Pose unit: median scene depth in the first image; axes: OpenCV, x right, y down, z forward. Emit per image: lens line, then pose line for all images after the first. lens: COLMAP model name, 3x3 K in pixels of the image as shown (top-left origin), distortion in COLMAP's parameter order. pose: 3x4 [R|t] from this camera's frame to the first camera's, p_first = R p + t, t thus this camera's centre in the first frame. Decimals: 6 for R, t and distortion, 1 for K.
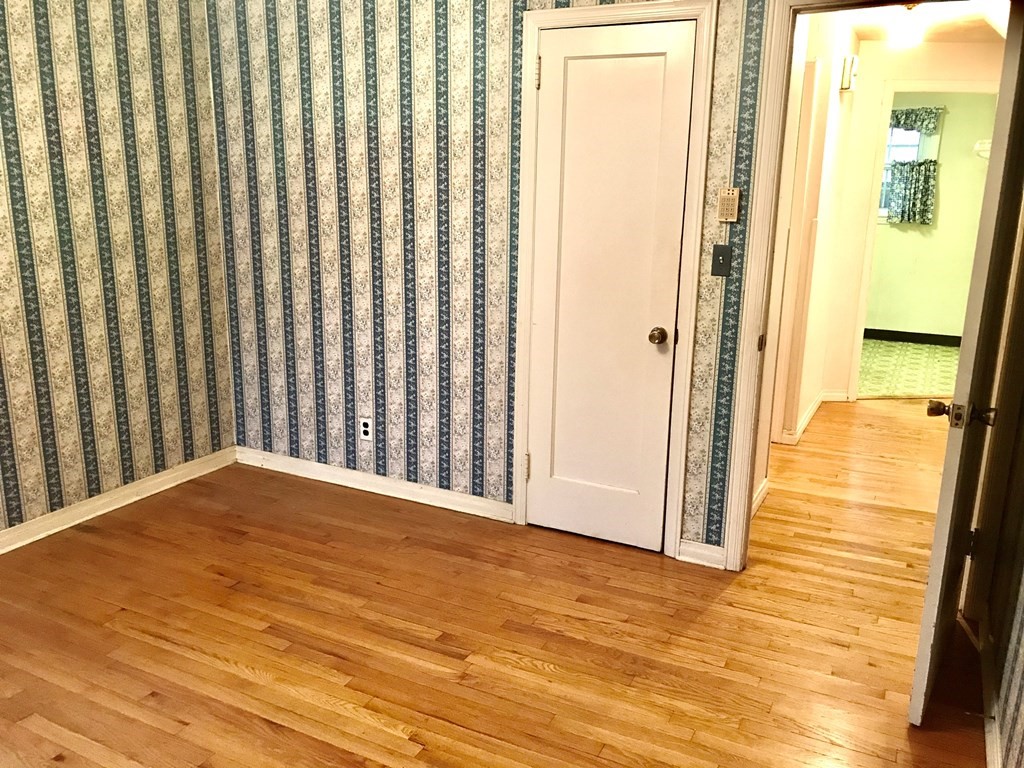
lens RADIAL K [[859.6, 0, 510.5], [0, 859.6, 387.1], [0, 0, 1]] dist [0.067085, -0.028095]
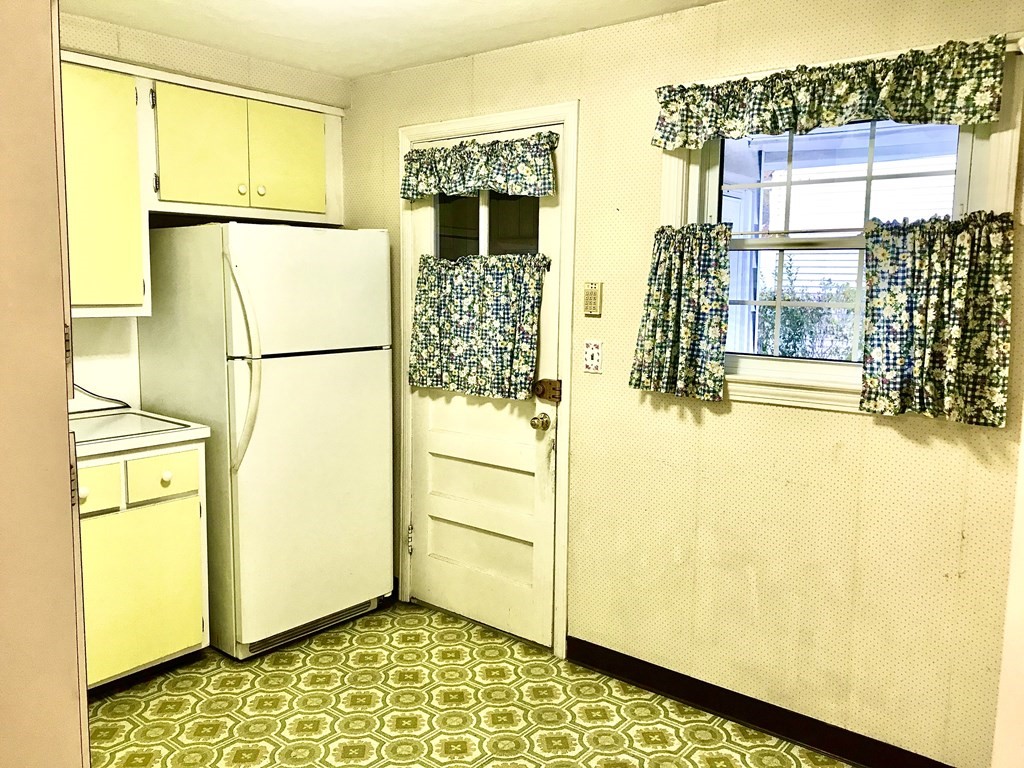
lens RADIAL K [[859.6, 0, 512.0], [0, 859.6, 379.3], [0, 0, 1]] dist [0.067085, -0.028095]
pose [[0.975631, 0.022992, -0.218211, 0.385837], [-0.050293, 0.991451, -0.120395, -0.159250], [0.213577, 0.128435, 0.968447, 0.681090]]
